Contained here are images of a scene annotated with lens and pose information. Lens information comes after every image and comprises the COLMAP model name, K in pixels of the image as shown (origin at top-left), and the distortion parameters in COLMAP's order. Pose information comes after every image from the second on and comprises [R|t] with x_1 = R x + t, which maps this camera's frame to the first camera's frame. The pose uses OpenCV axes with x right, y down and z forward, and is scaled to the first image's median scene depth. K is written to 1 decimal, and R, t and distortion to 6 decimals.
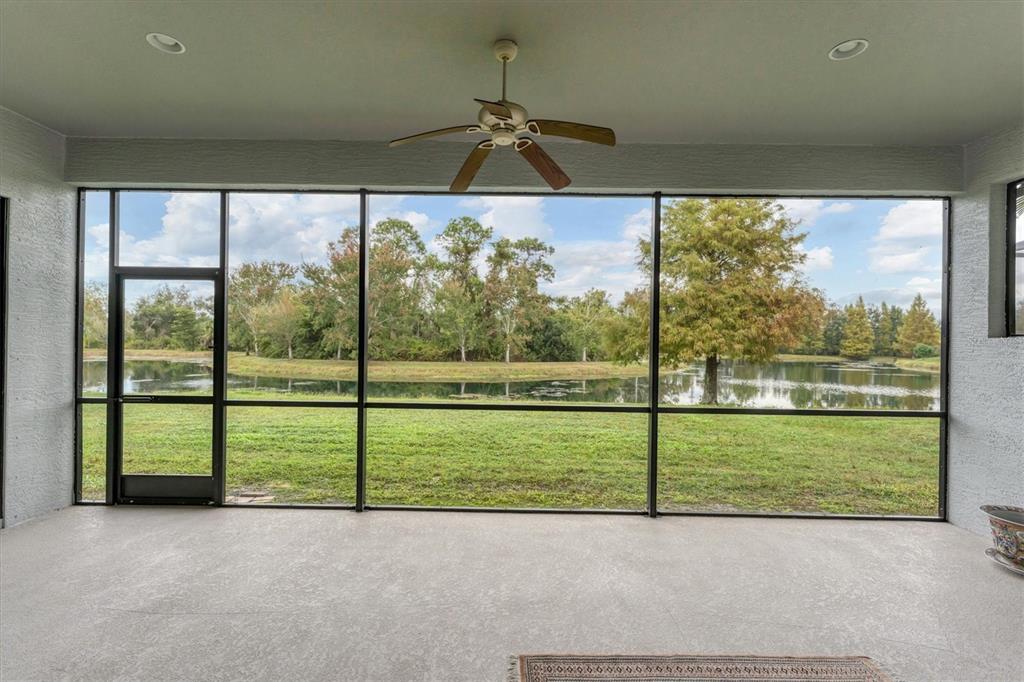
lens RADIAL K [[474.7, 0, 509.3], [0, 474.7, 343.5], [0, 0, 1]] dist [-0.001461, -0.000130]
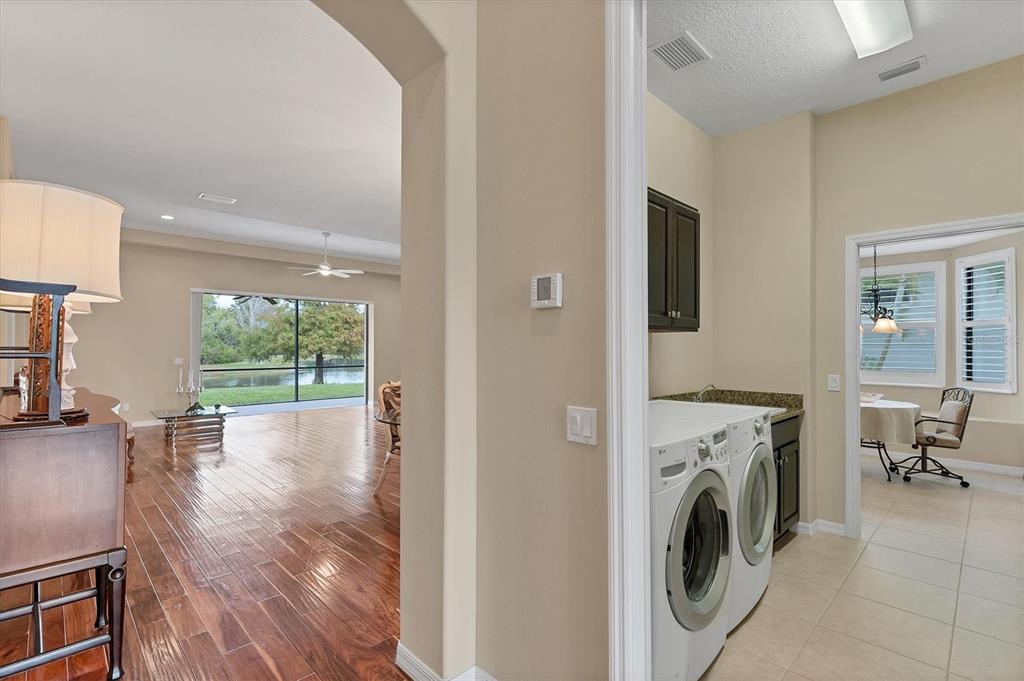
lens RADIAL K [[474.7, 0, 509.7], [0, 474.7, 343.7], [0, 0, 1]] dist [-0.001461, -0.000130]
pose [[0.710758, -0.009930, 0.703367, -0.264462], [0.014415, 0.999896, -0.000450, 0.003438], [-0.703289, 0.010459, 0.710827, -0.644536]]
